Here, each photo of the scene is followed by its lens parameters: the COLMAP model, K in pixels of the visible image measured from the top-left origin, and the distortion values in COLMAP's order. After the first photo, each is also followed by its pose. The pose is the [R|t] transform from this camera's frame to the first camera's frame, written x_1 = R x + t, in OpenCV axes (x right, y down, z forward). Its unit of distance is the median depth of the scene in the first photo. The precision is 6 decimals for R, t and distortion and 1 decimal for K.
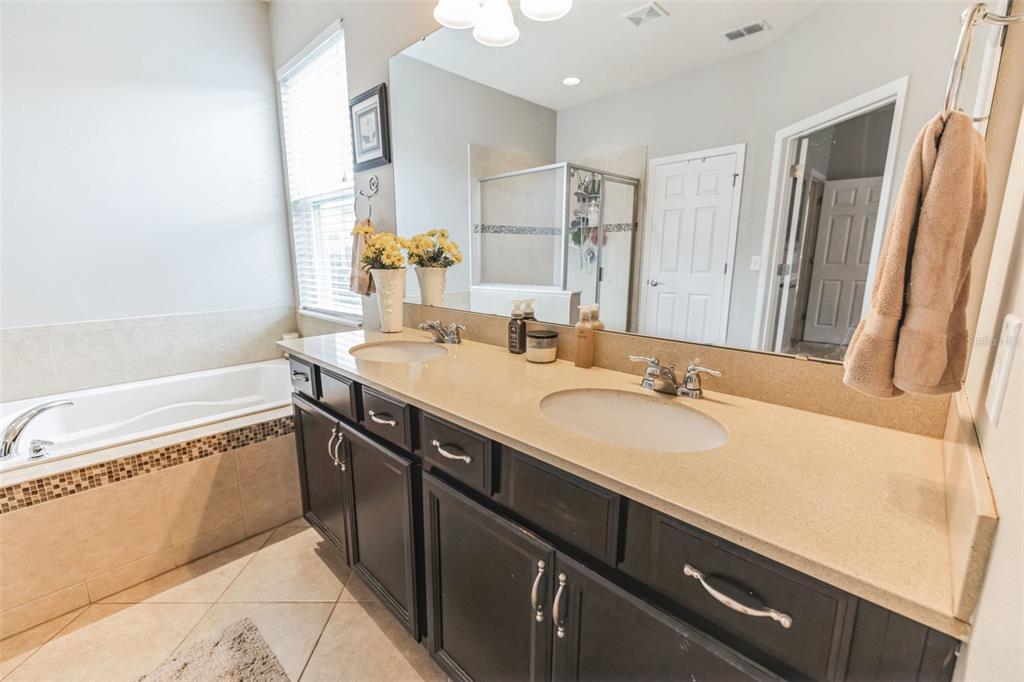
lens RADIAL K [[426.9, 0, 512.9], [0, 426.9, 337.1], [0, 0, 1]] dist [-0.003106, 0.000251]
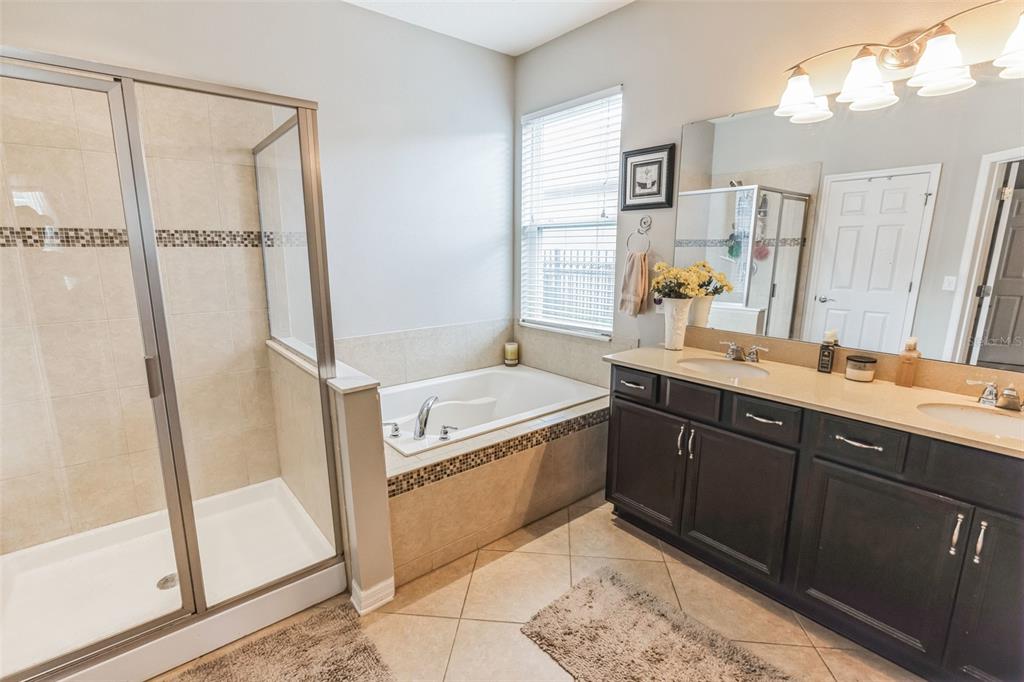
lens RADIAL K [[467.5, 0, 514.3], [0, 467.5, 341.6], [0, 0, 1]] dist [-0.007838, 0.002146]
pose [[0.993887, 0.025212, -0.107488, -0.557264], [-0.024835, 0.999680, 0.004845, -0.027701], [0.107576, -0.002146, 0.994195, -0.337047]]
